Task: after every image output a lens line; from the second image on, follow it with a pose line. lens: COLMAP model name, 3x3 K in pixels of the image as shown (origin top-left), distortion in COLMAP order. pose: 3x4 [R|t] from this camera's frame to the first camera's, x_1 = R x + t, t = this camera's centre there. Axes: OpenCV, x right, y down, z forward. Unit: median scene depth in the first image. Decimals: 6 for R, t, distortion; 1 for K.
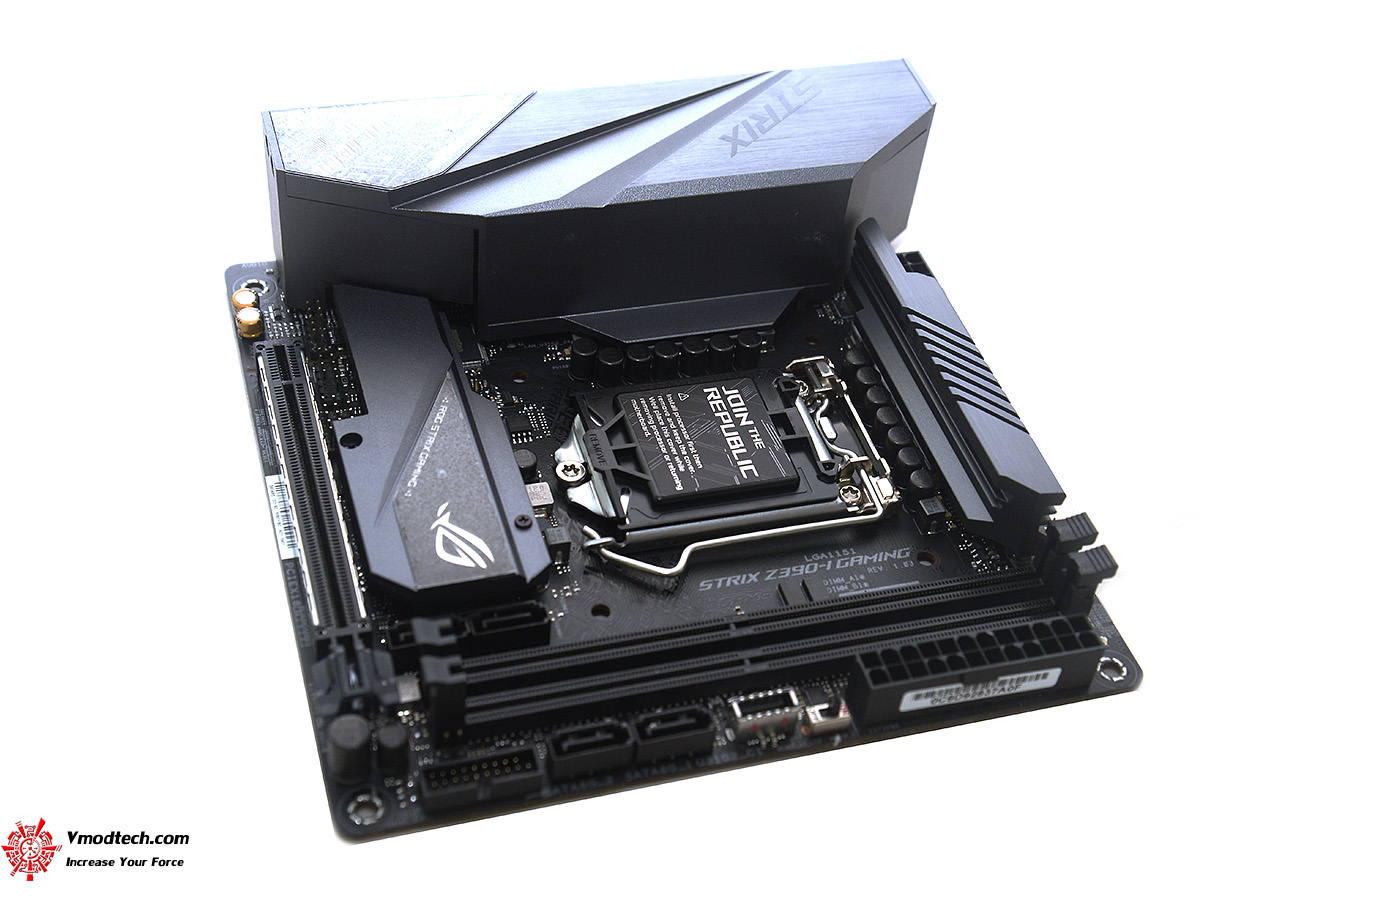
lens RADIAL K [[1800.2, 0, 684.4], [0, 1800.2, 453.8], [0, 0, 1]] dist [0.150310, 0.000000]
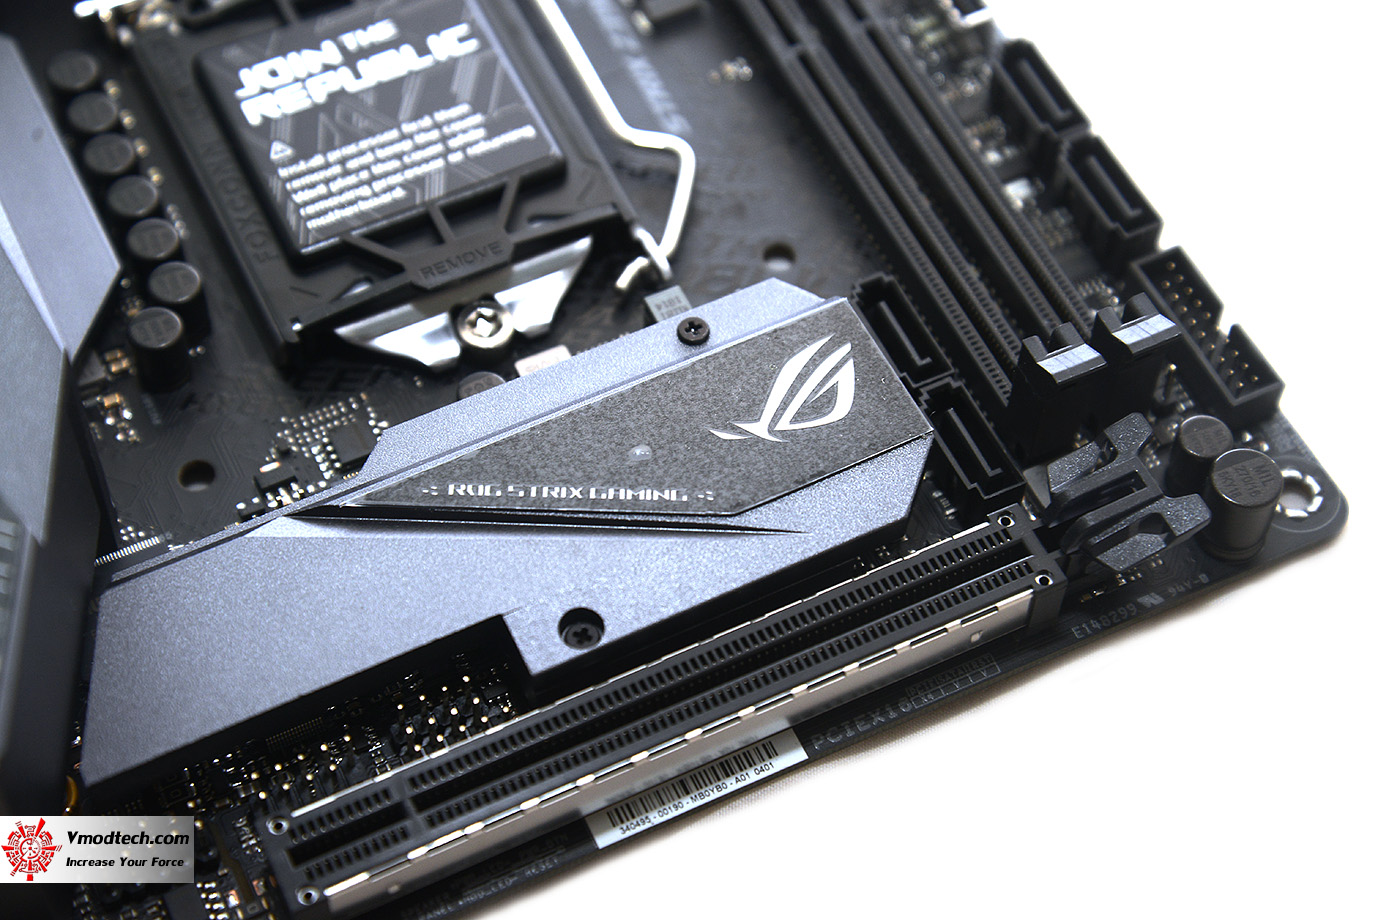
lens RADIAL K [[2592.2, 0, 675.7], [0, 2592.2, 463.2], [0, 0, 1]] dist [0.297163, 0.000000]
pose [[-0.149025, -0.885397, 0.440300, -0.445691], [0.669501, 0.237343, 0.703873, -0.483102], [-0.727709, 0.399676, 0.557404, 0.554008]]
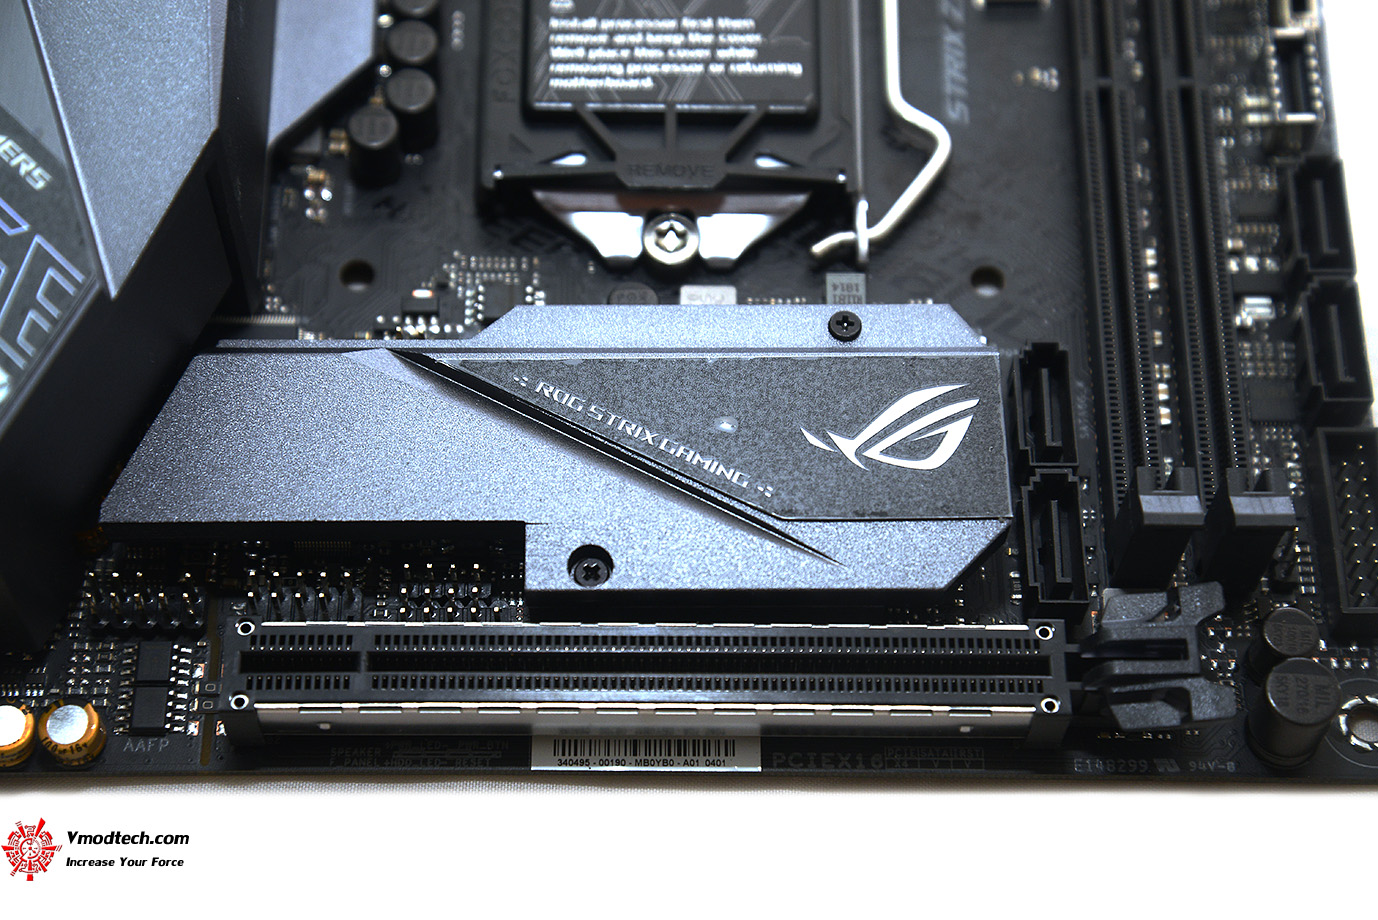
lens RADIAL K [[2592.2, 0, 677.4], [0, 2592.2, 461.9], [0, 0, 1]] dist [0.297163, 0.000000]
pose [[0.290686, -0.893308, 0.342785, -0.384917], [0.678271, 0.445072, 0.584687, -0.408914], [-0.674870, 0.062540, 0.735282, 0.444423]]
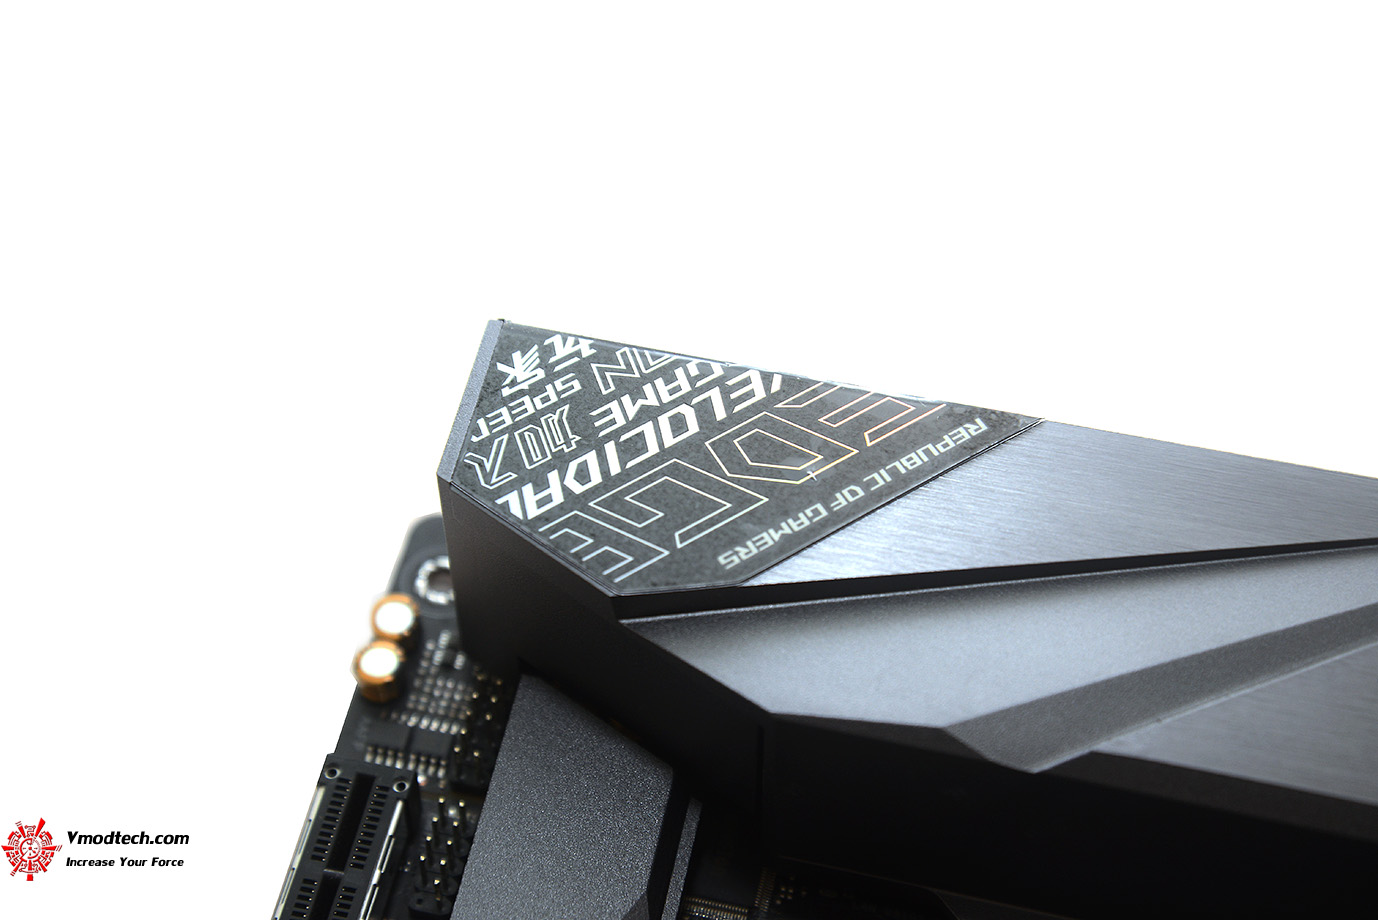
lens RADIAL K [[2592.2, 0, 671.7], [0, 2592.2, 474.5], [0, 0, 1]] dist [0.297163, 0.000000]
pose [[0.863011, 0.349006, -0.365249, 0.094341], [-0.285906, 0.933494, 0.216441, -0.334268], [0.416497, -0.082364, 0.905398, 0.384217]]
